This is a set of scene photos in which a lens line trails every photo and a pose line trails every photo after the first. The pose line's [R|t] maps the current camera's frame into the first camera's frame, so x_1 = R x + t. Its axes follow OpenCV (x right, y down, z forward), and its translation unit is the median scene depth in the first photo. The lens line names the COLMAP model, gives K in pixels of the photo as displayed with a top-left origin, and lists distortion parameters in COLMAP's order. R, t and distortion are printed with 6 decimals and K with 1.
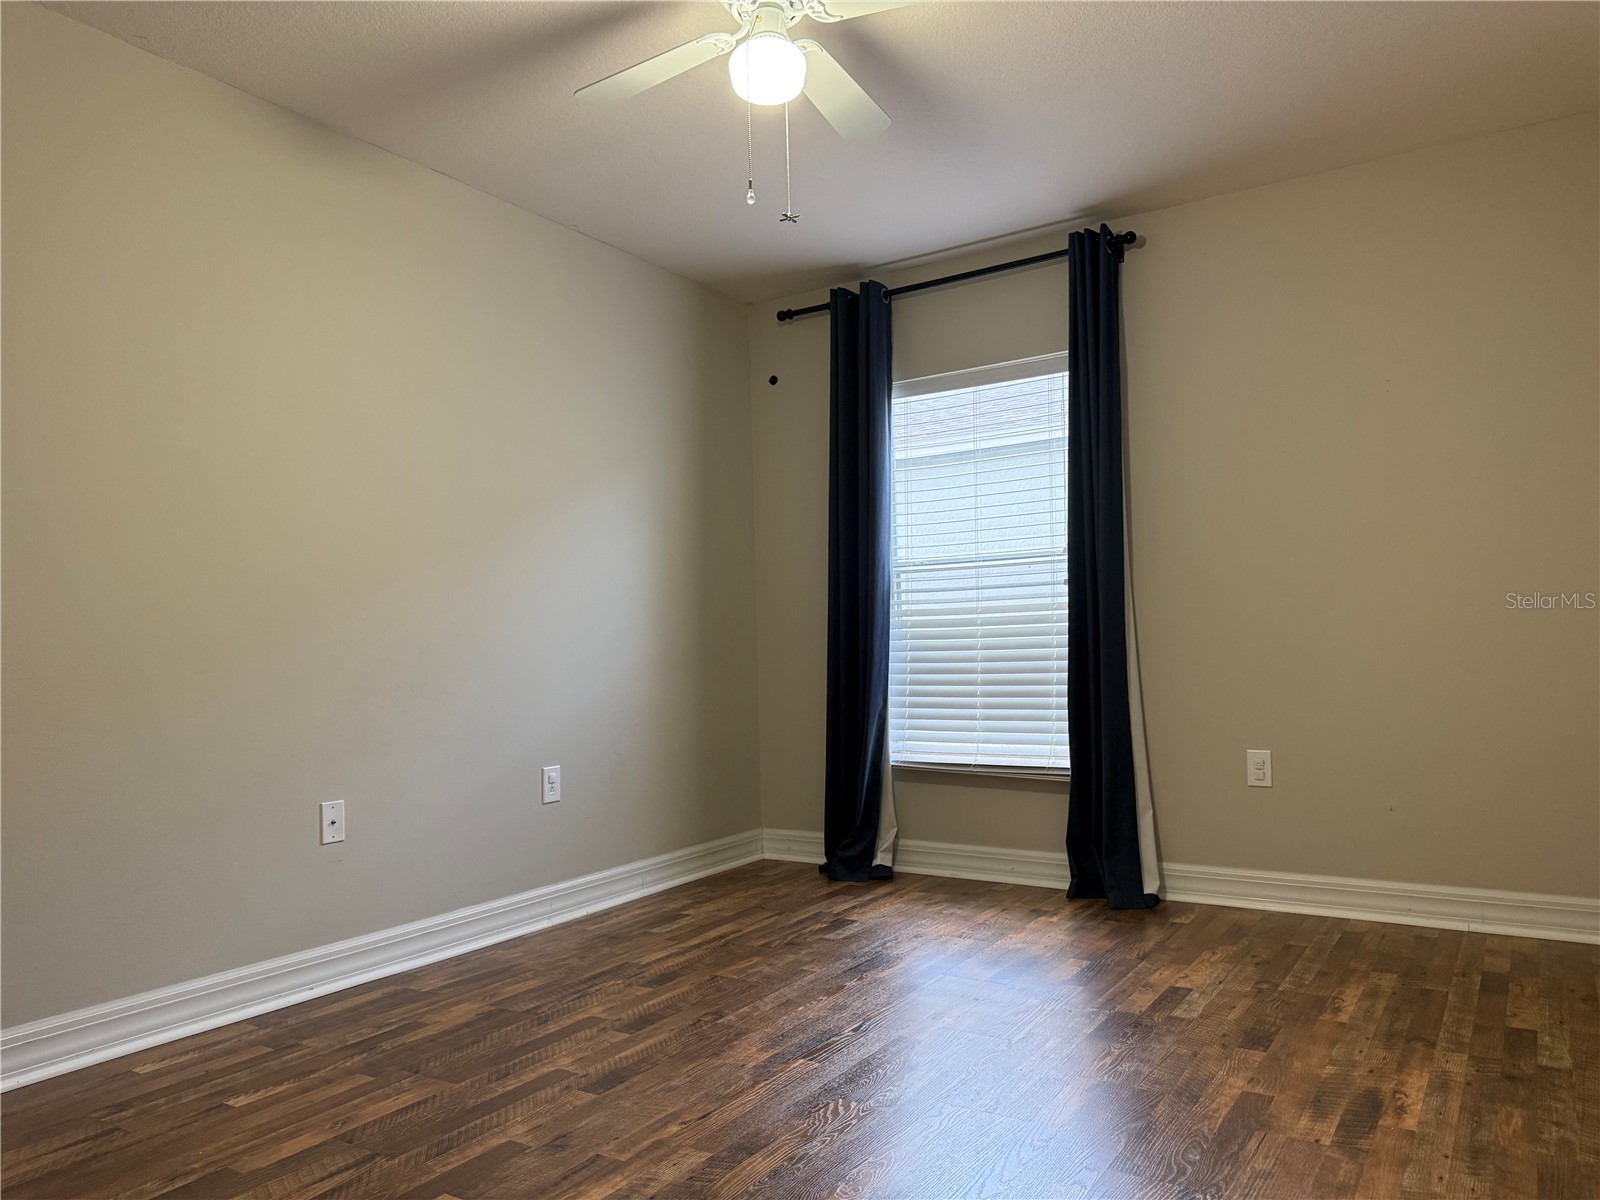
lens RADIAL K [[1122.8, 0, 800.0], [0, 1122.8, 600.0], [0, 0, 1]] dist [-0.003622, -0.005723]
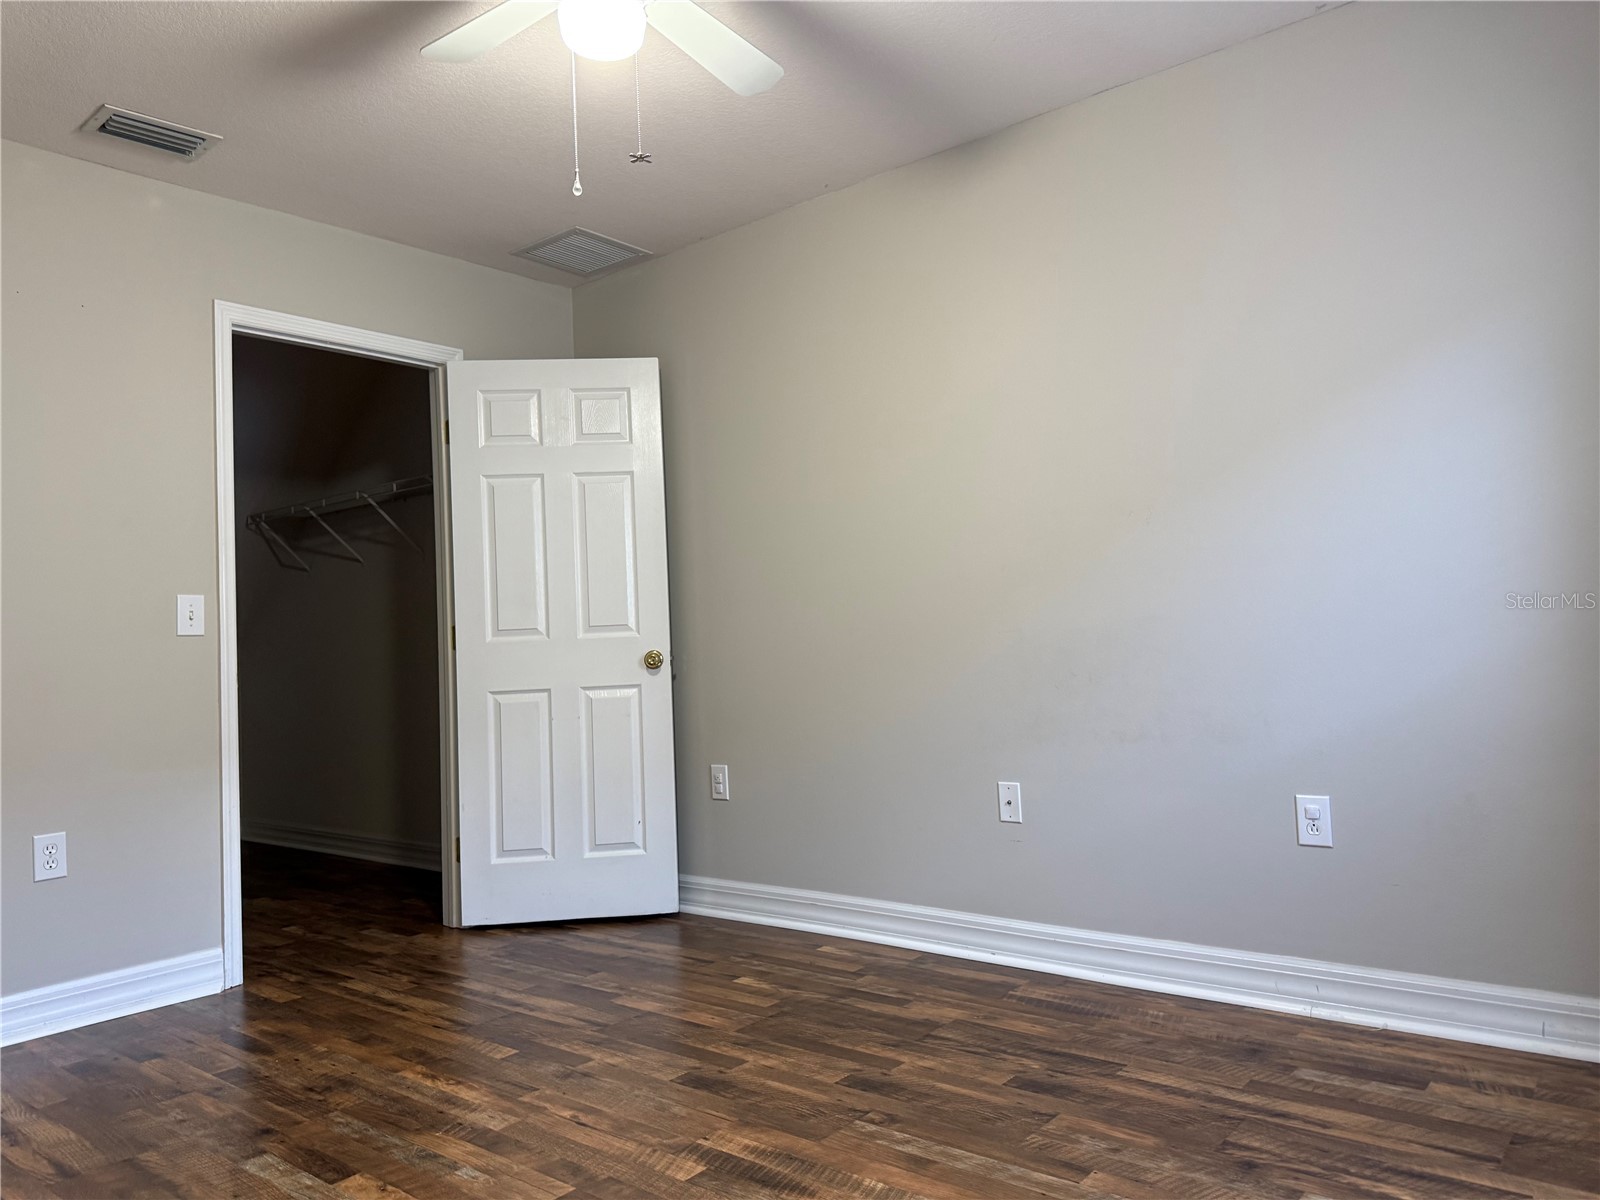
lens RADIAL K [[1144.6, 0, 800.0], [0, 1144.6, 600.0], [0, 0, 1]] dist [0.000271, 0.000828]
pose [[-0.087476, 0.002177, -0.996164, 0.777827], [0.078356, 0.996914, -0.004702, 0.003369], [0.993080, -0.078467, -0.087376, 1.101512]]
